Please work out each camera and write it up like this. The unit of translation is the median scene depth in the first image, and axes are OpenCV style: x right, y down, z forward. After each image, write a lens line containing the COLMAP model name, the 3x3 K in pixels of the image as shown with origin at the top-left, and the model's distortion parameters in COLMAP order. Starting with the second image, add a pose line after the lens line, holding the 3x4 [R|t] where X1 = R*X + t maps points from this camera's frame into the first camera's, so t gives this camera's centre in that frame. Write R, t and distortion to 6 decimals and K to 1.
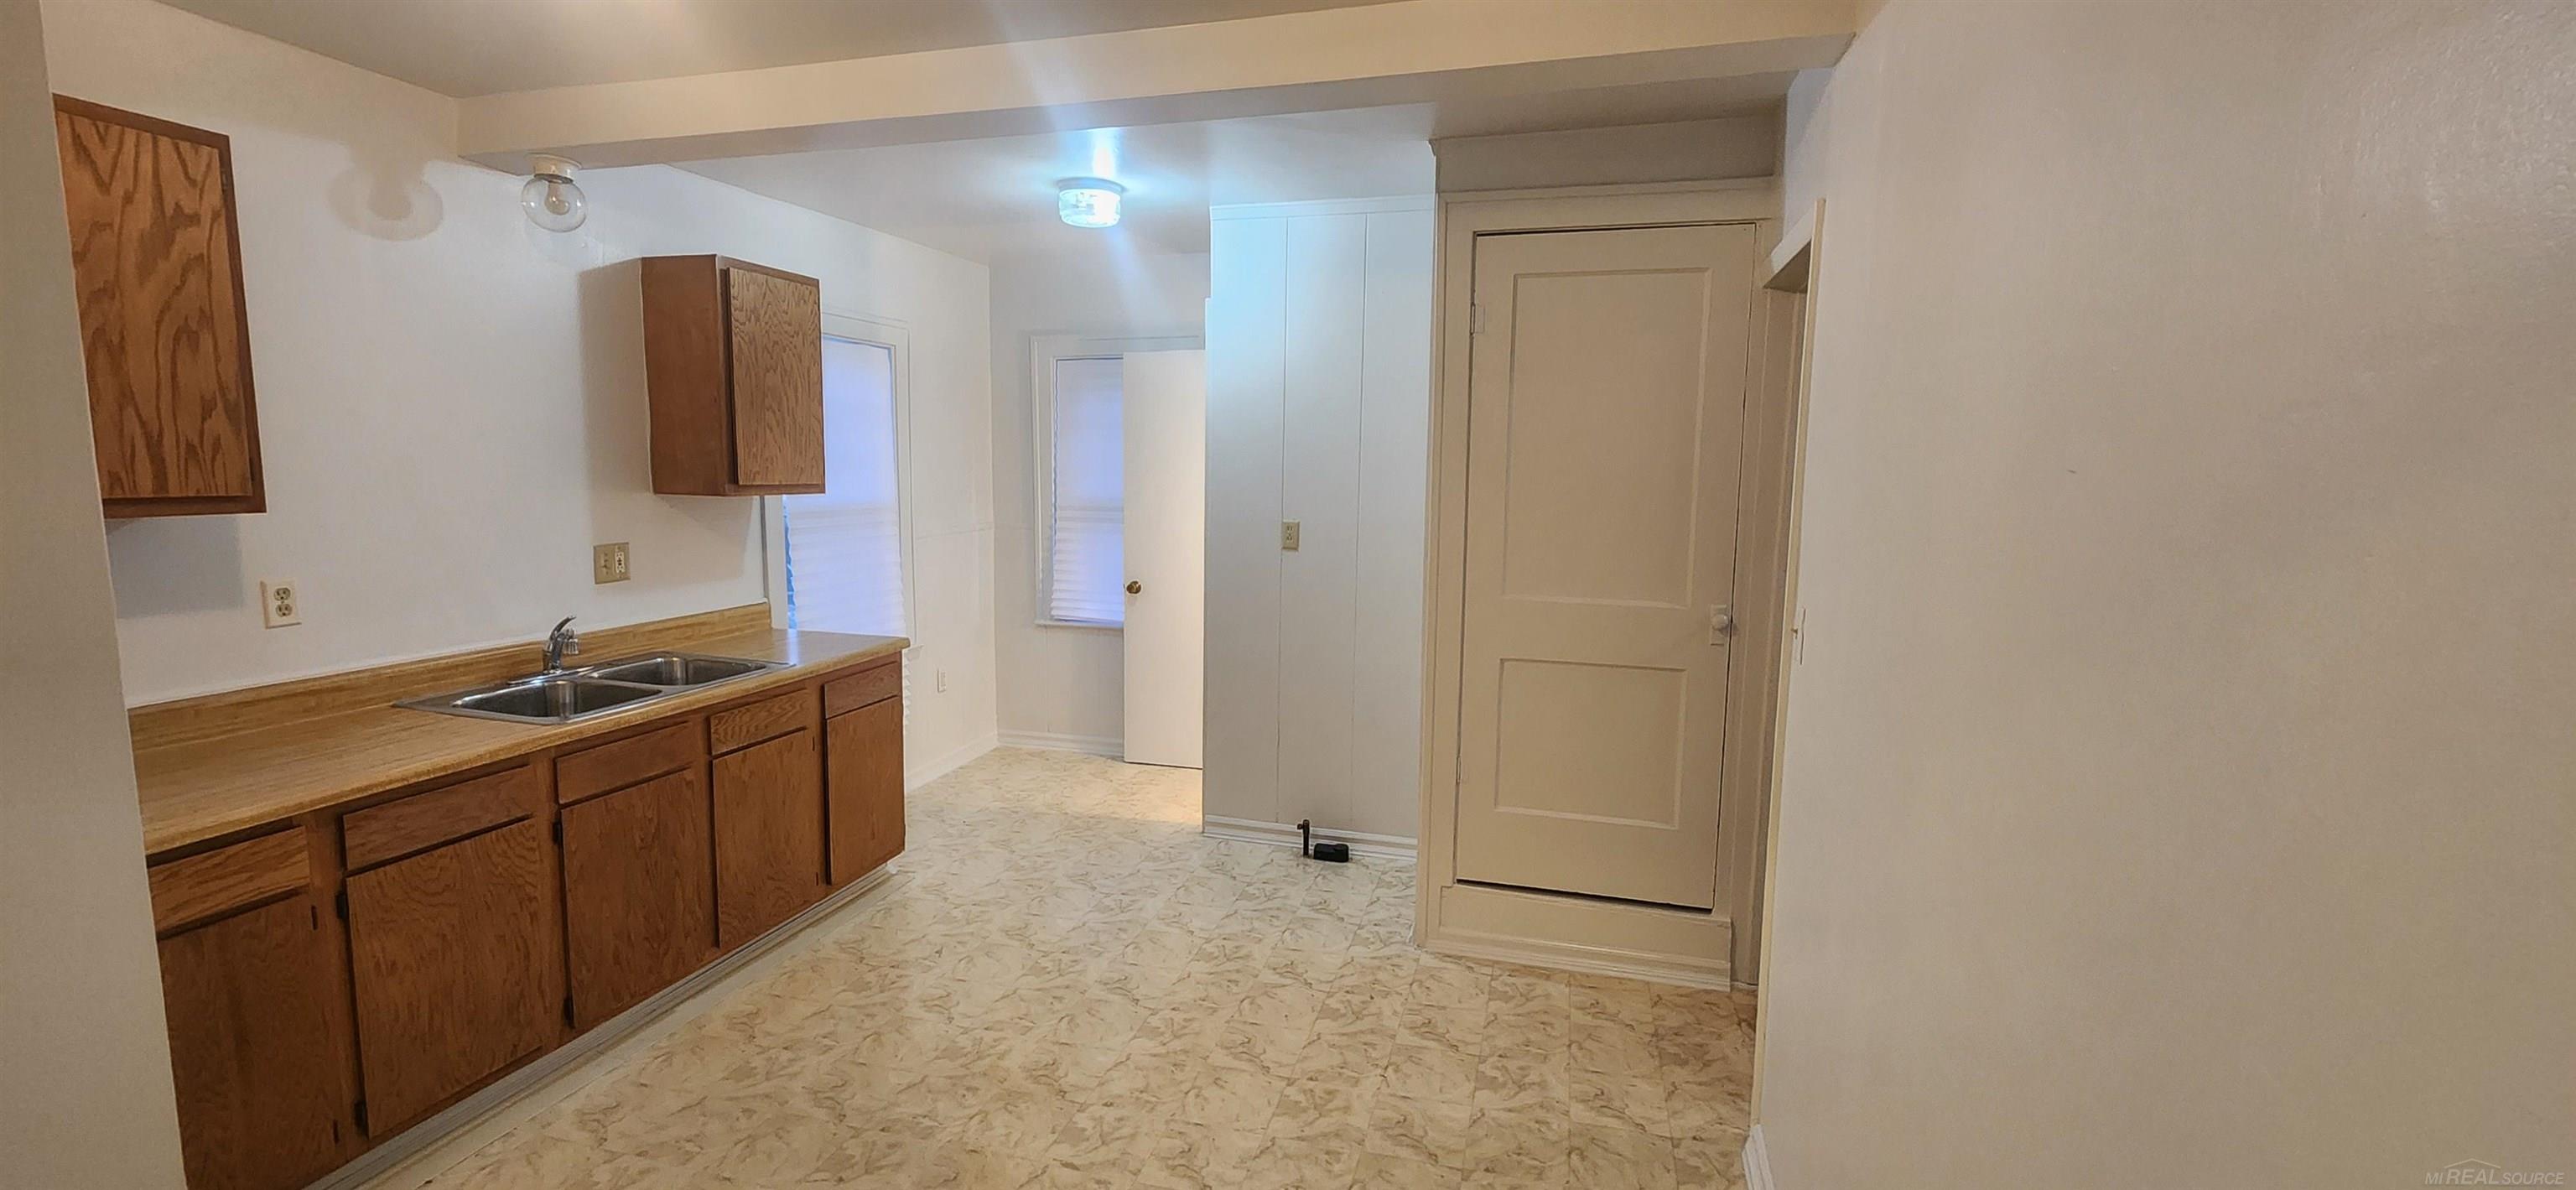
lens RADIAL K [[1033.8, 0, 1286.7], [0, 1033.8, 585.9], [0, 0, 1]] dist [-0.000635, 0.000179]
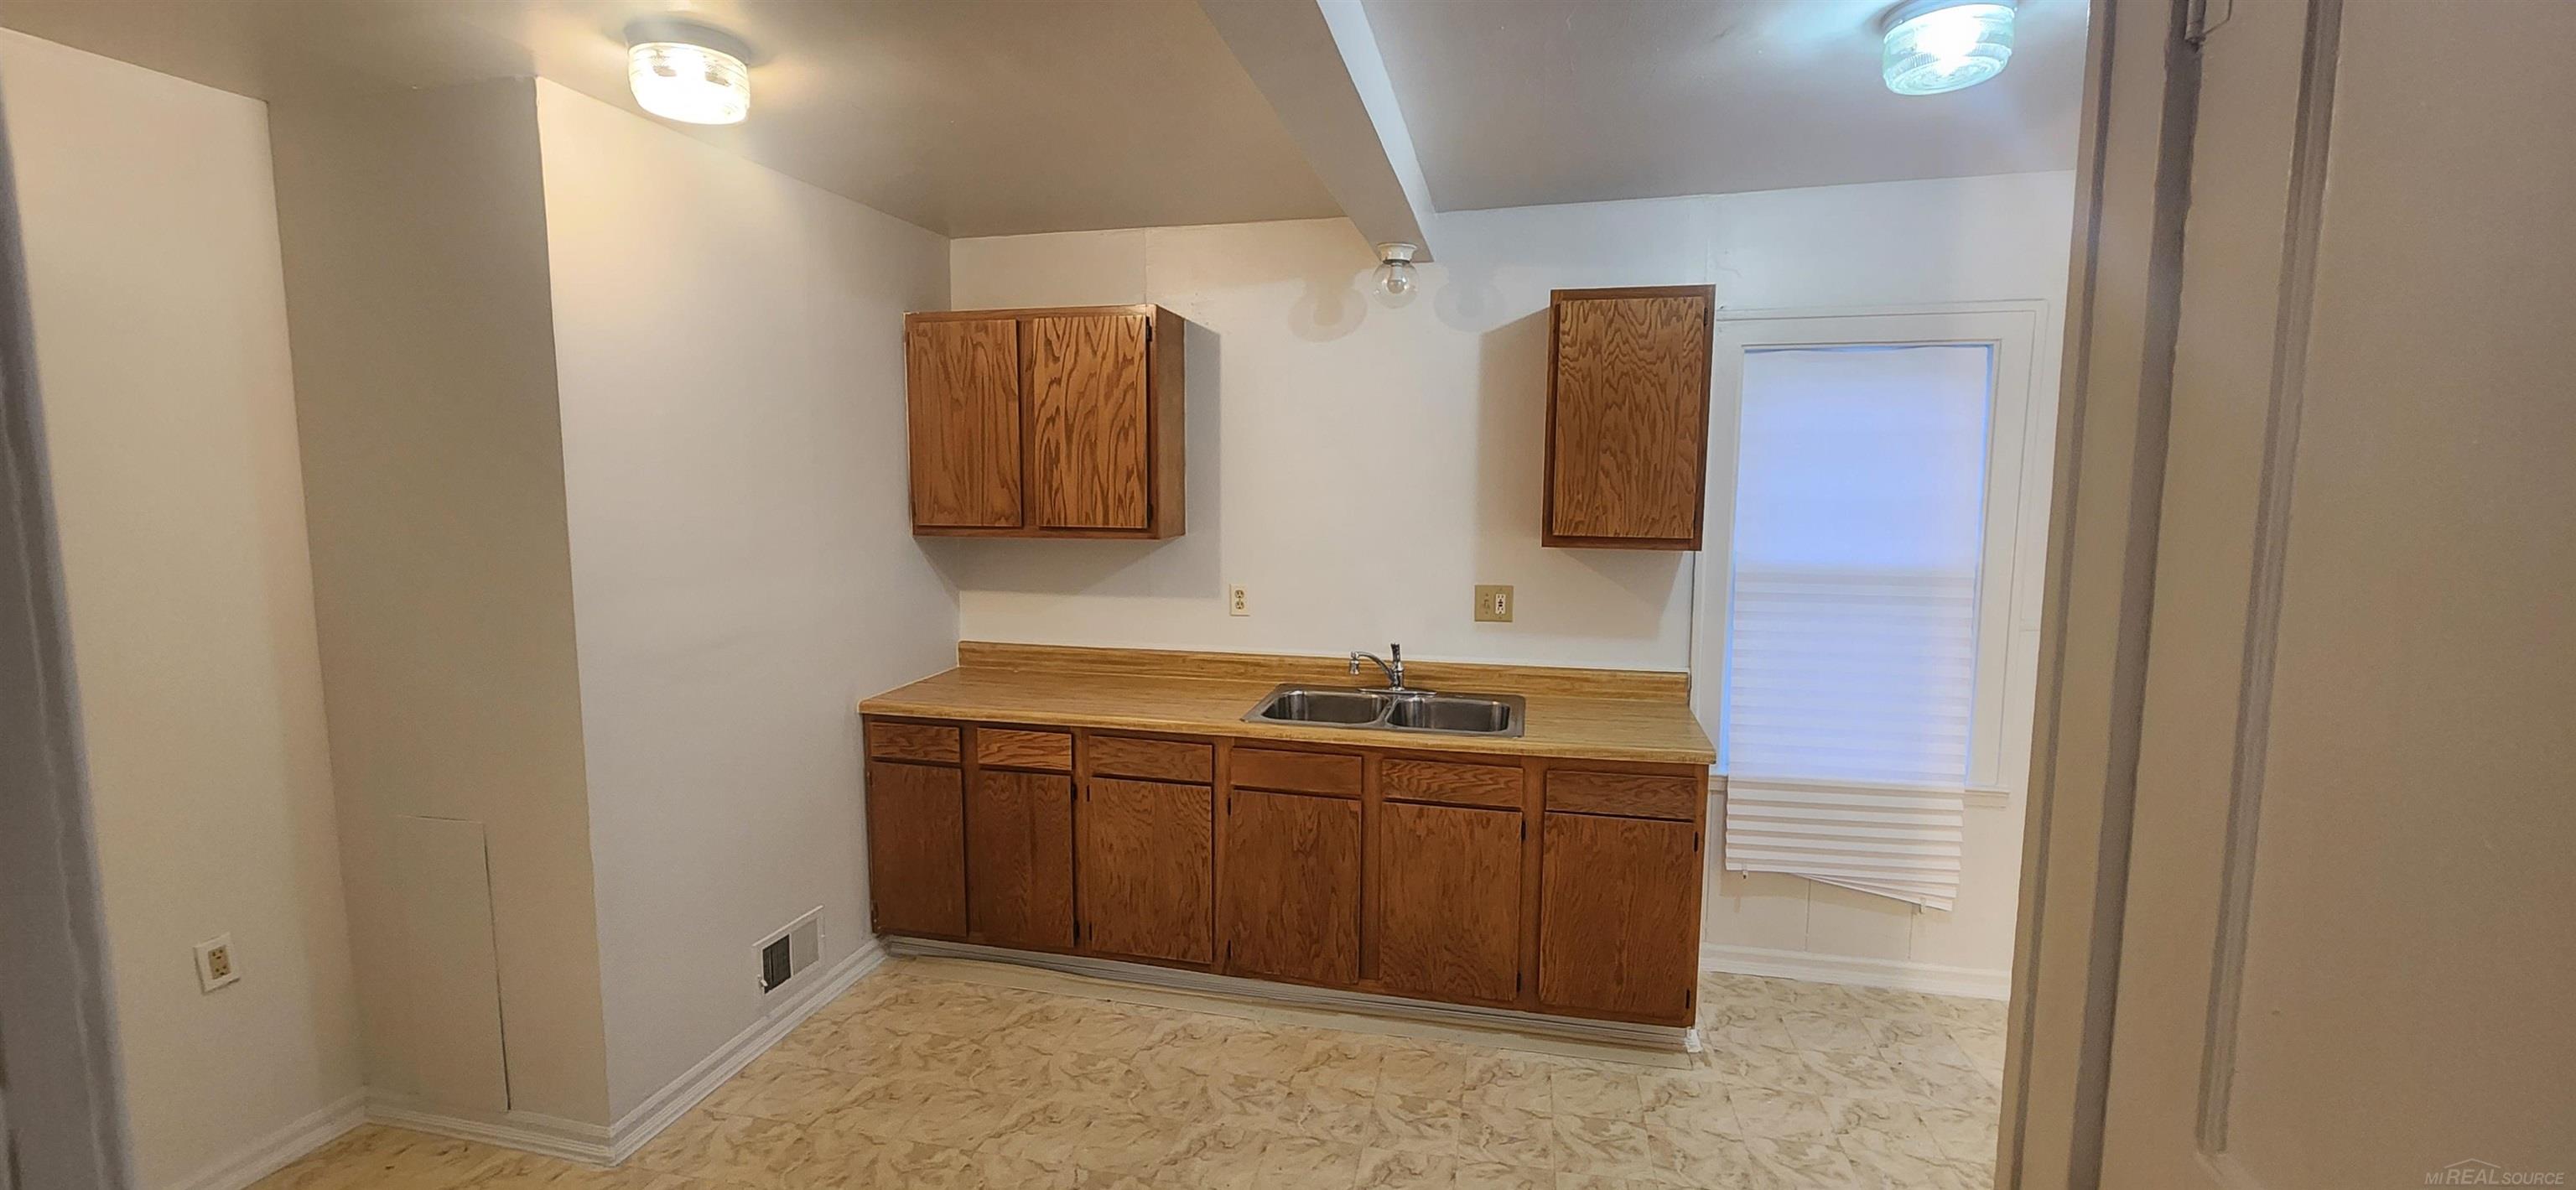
lens RADIAL K [[1033.8, 0, 1275.3], [0, 1033.8, 586.7], [0, 0, 1]] dist [-0.000635, 0.000179]
pose [[0.054180, 0.089161, -0.994543, 0.470909], [-0.123349, 0.988974, 0.081942, -0.120930], [0.990883, 0.118236, 0.064581, 0.868691]]
